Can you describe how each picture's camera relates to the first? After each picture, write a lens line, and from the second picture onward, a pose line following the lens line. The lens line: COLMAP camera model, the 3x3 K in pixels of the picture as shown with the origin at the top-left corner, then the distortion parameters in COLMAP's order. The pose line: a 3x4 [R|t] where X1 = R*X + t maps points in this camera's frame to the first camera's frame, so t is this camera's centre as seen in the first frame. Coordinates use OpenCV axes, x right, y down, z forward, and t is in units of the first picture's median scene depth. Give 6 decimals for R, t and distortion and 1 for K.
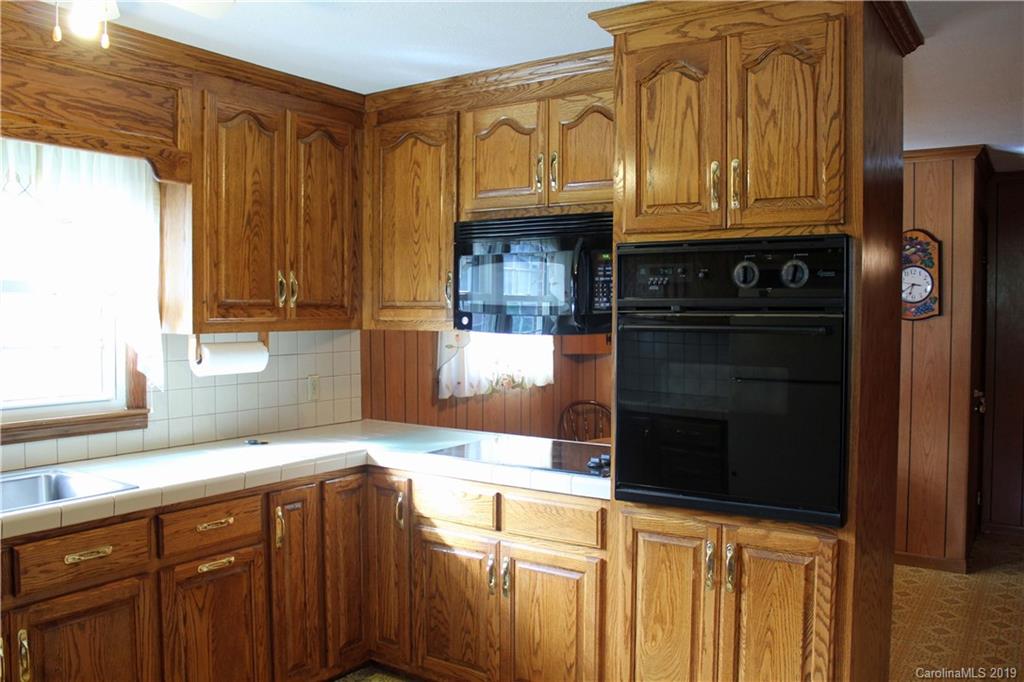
lens RADIAL K [[842.0, 0, 512.0], [0, 842.0, 341.6], [0, 0, 1]] dist [-0.155205, 0.117710]
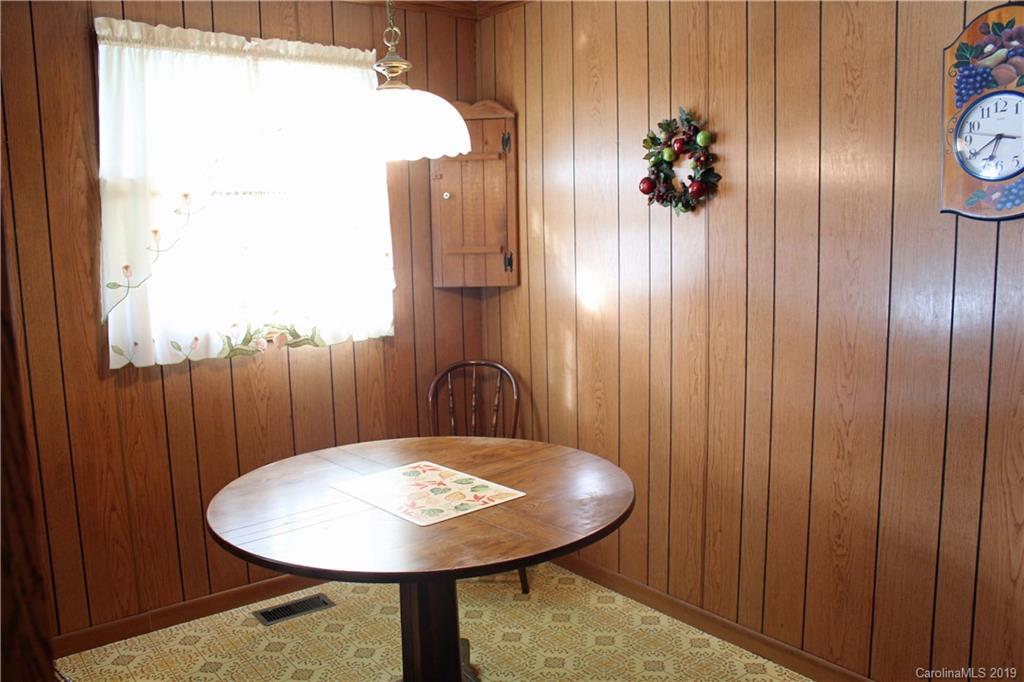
lens RADIAL K [[842.0, 0, 504.6], [0, 842.0, 346.7], [0, 0, 1]] dist [-0.155205, 0.117710]
pose [[0.947916, 0.019756, -0.317906, 0.588153], [0.015152, 0.994148, 0.106958, -0.014352], [0.318159, -0.106204, 0.942070, 0.783550]]
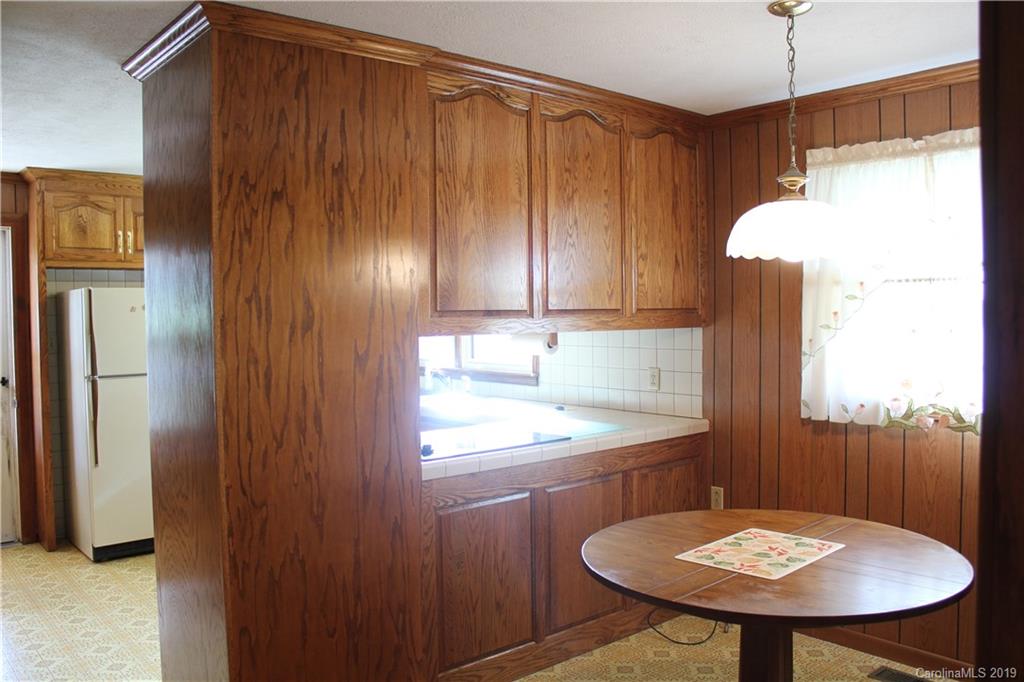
lens RADIAL K [[842.0, 0, 505.1], [0, 842.0, 344.0], [0, 0, 1]] dist [-0.155205, 0.117710]
pose [[-0.278962, 0.036865, -0.959594, 1.142169], [-0.022785, 0.998727, 0.044992, -0.048493], [0.960032, 0.034415, -0.277767, 1.421580]]
